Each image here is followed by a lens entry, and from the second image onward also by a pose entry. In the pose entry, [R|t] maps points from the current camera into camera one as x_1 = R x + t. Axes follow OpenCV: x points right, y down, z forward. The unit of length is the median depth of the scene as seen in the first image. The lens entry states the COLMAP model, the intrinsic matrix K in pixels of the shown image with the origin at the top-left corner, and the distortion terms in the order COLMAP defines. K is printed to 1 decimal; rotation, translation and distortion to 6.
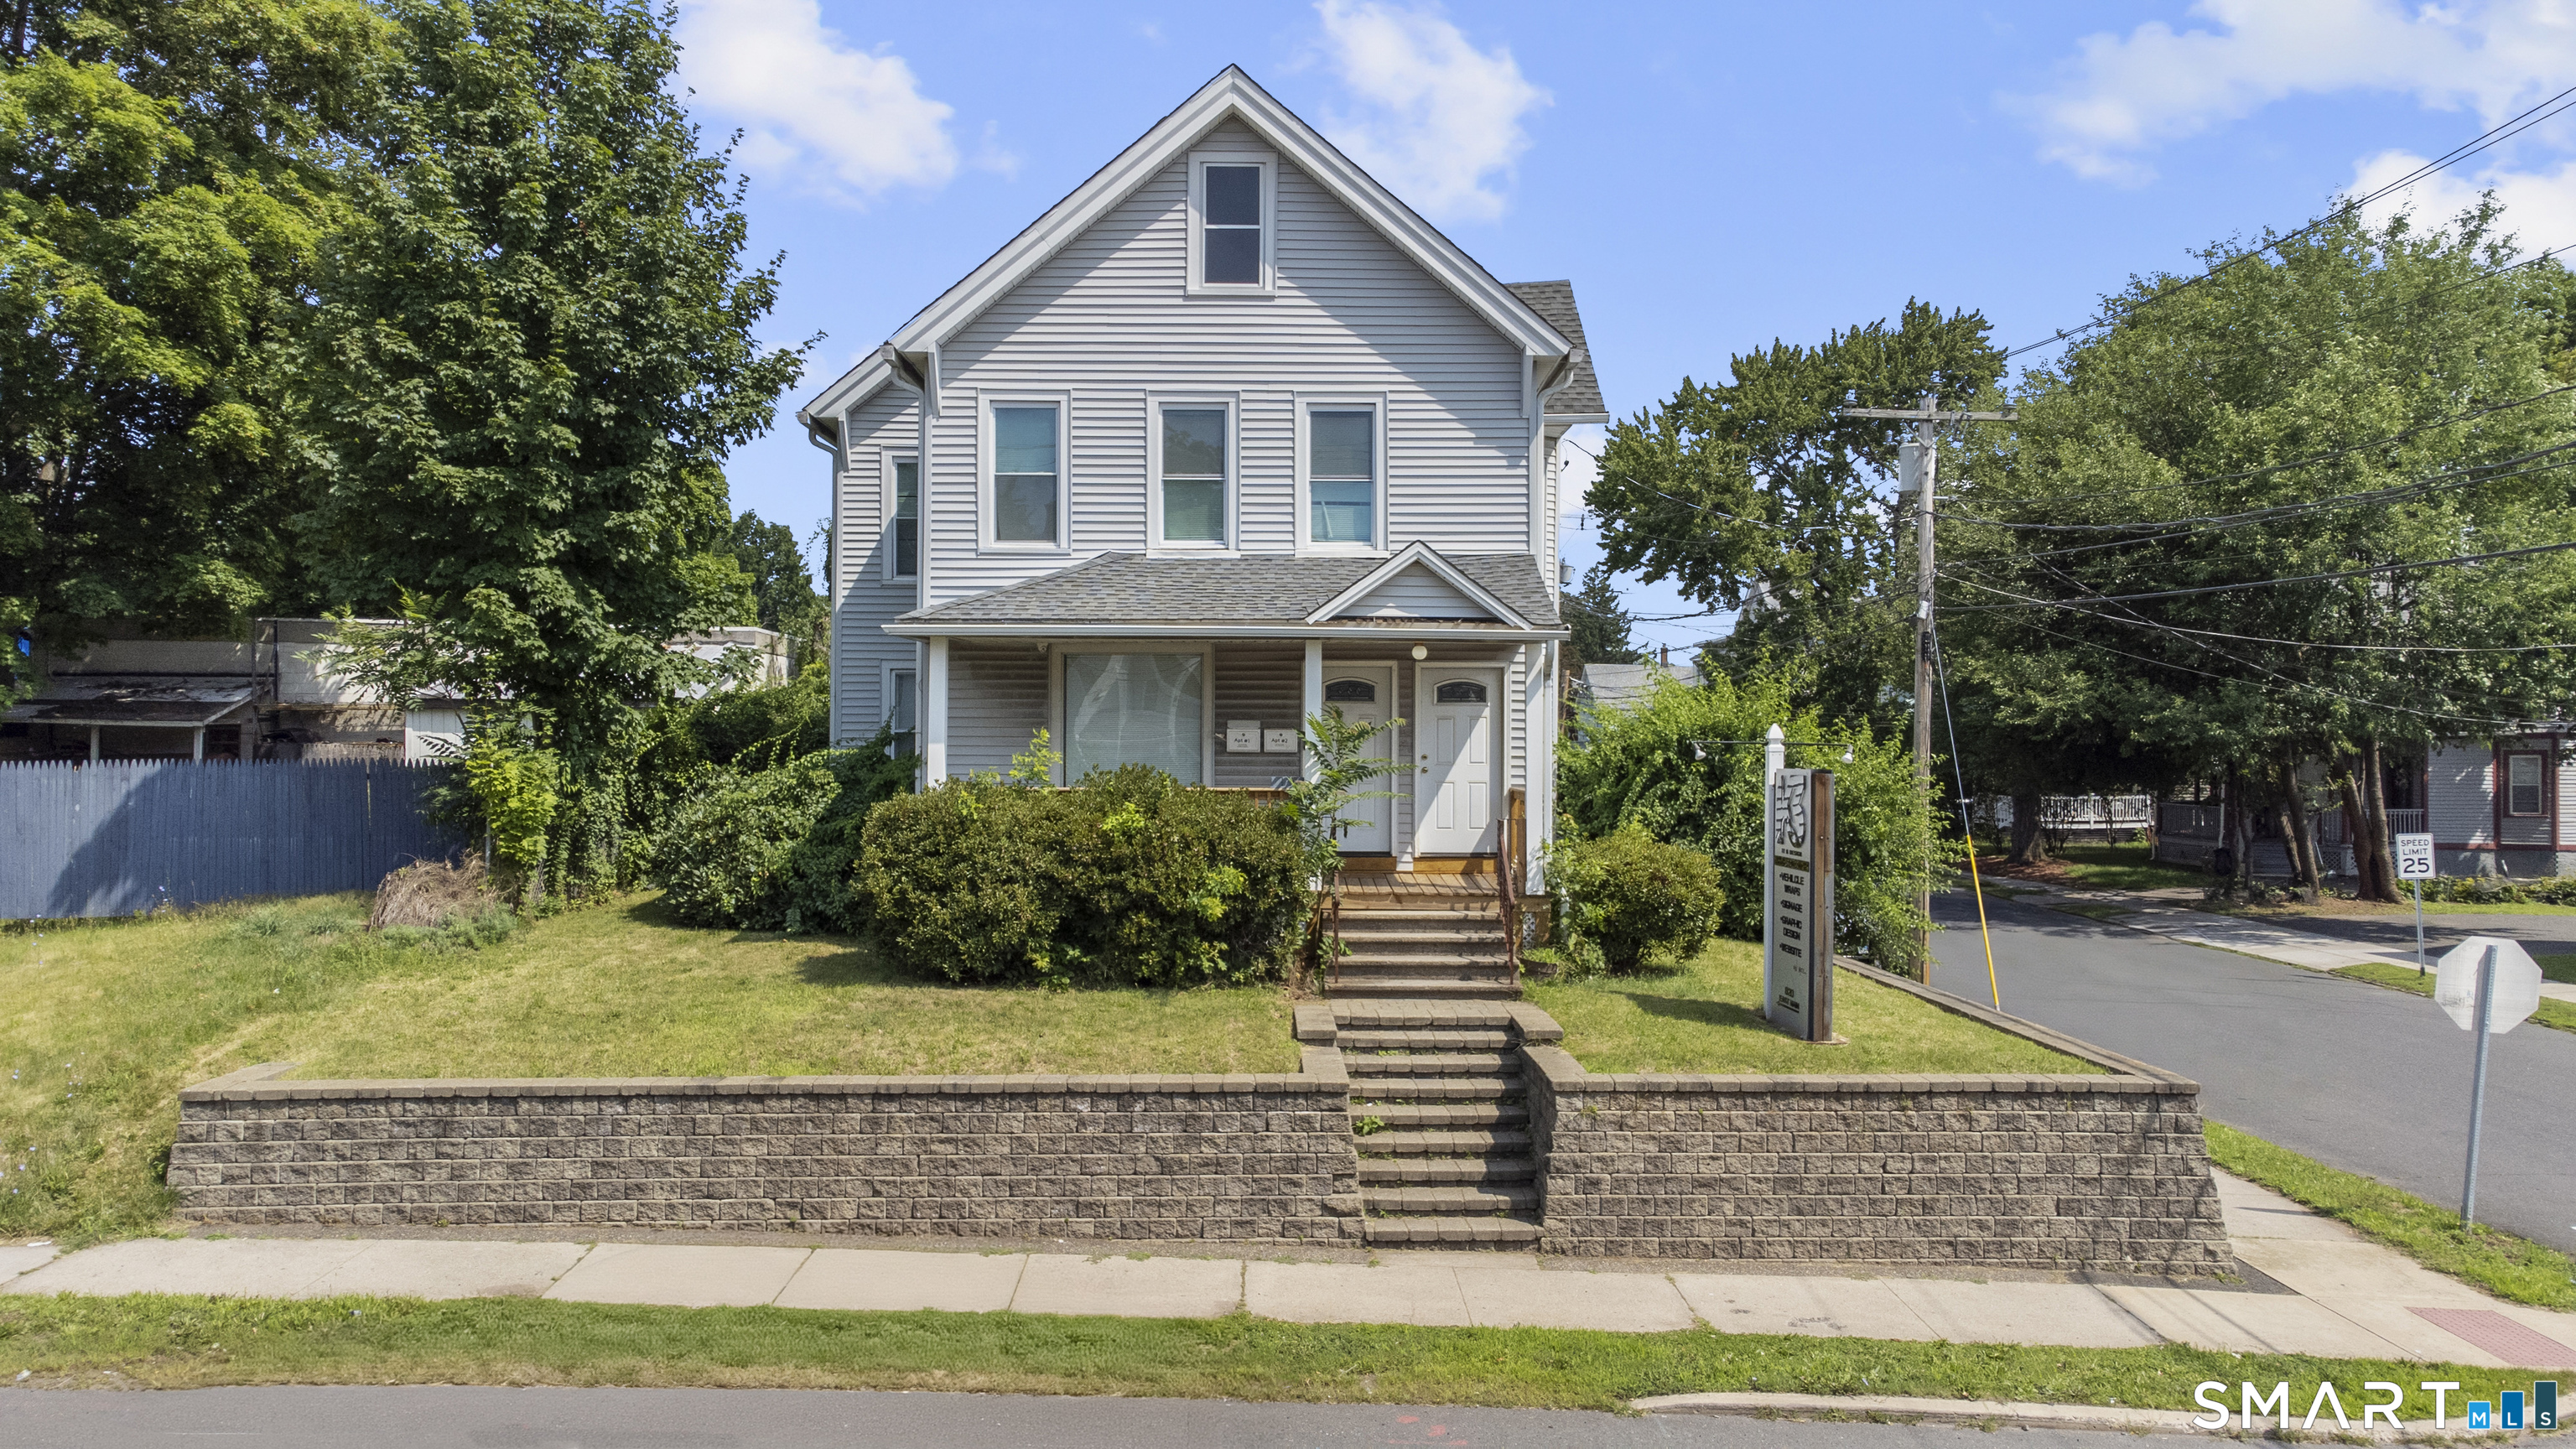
lens RADIAL K [[1930.3, 0, 1294.7], [0, 1930.3, 720.0], [0, 0, 1]] dist [0.013979, -0.002544]
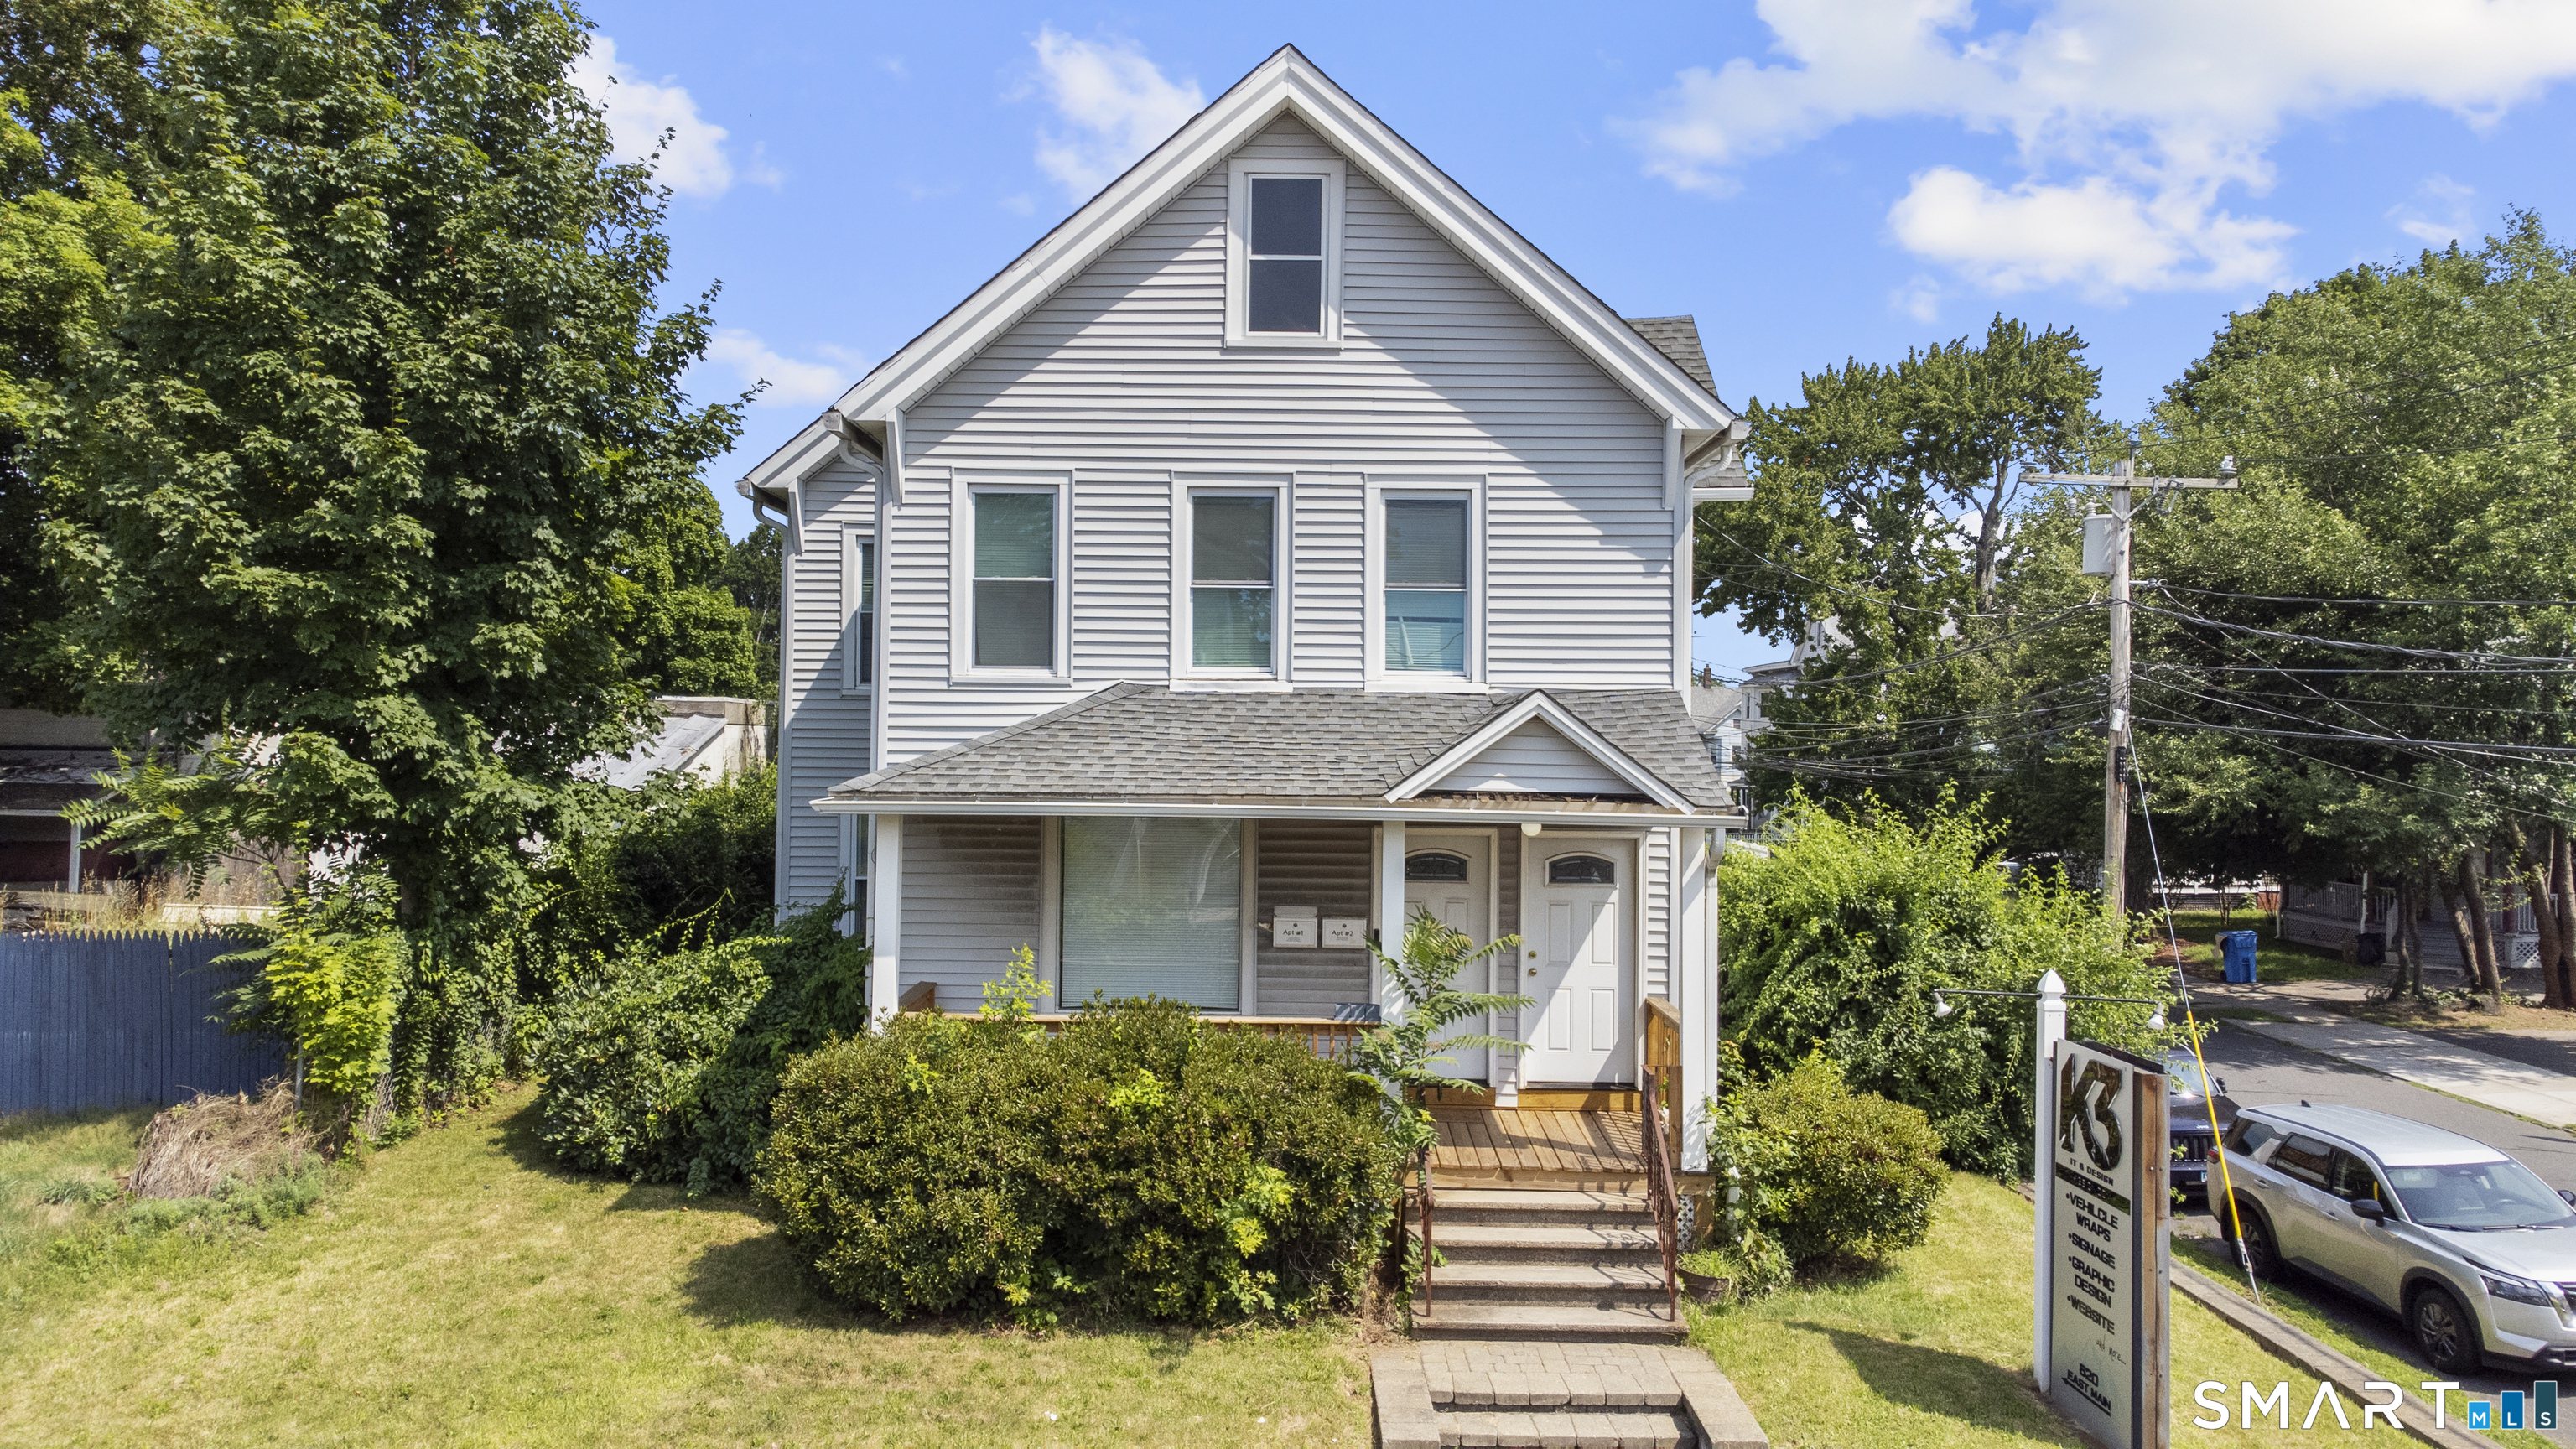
lens RADIAL K [[1915.5, 0, 1288.0], [0, 1915.5, 724.5], [0, 0, 1]] dist [-0.004192, 0.068799]
pose [[0.999835, 0.008004, -0.016311, -0.017811], [-0.007938, 0.999960, 0.004077, -0.074912], [0.016343, -0.003947, 0.999859, 0.245894]]
